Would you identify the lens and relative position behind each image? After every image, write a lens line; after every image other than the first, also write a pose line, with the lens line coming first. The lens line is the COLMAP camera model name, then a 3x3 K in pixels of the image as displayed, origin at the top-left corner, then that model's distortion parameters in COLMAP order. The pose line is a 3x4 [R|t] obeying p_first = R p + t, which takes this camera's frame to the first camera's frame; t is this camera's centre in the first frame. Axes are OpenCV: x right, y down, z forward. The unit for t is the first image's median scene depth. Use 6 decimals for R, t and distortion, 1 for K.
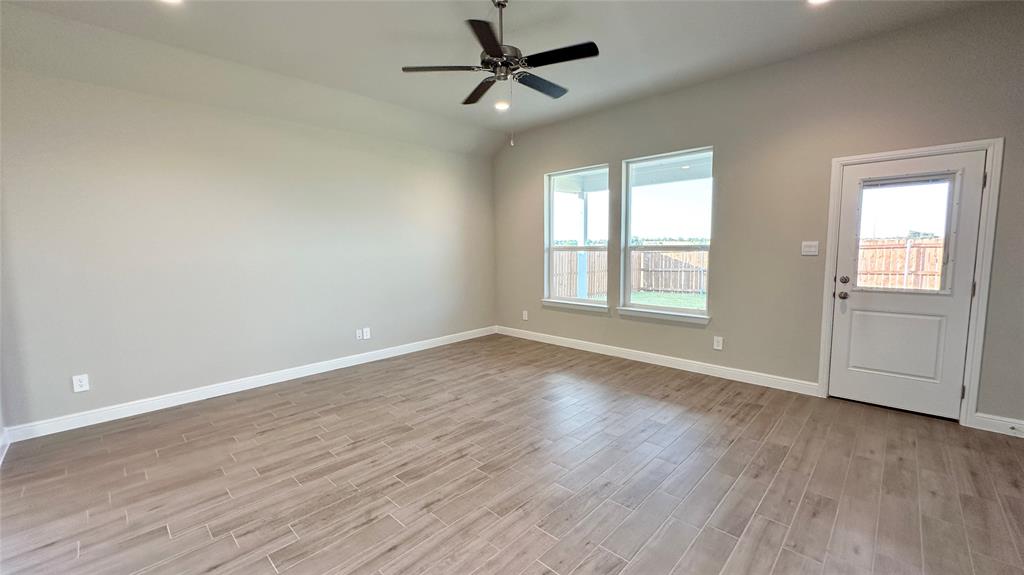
lens RADIAL K [[404.7, 0, 511.1], [0, 404.7, 284.4], [0, 0, 1]] dist [-0.005773, -0.000469]
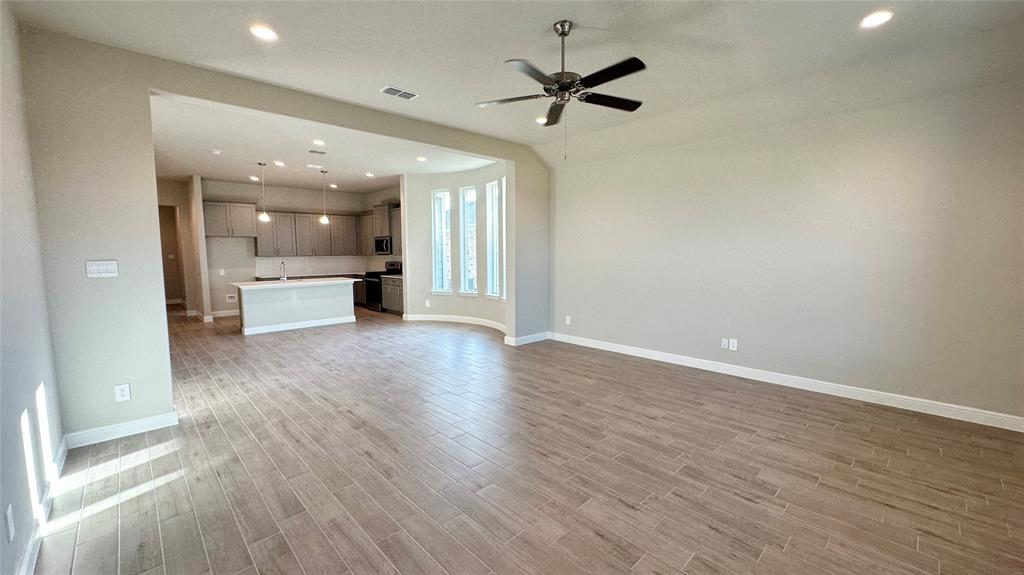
lens RADIAL K [[404.7, 0, 511.2], [0, 404.7, 290.3], [0, 0, 1]] dist [-0.005773, -0.000469]
pose [[-0.036123, 0.111266, -0.993134, 0.777308], [-0.086383, 0.989715, 0.114025, -0.088267], [0.995607, 0.089909, -0.026140, 0.673005]]
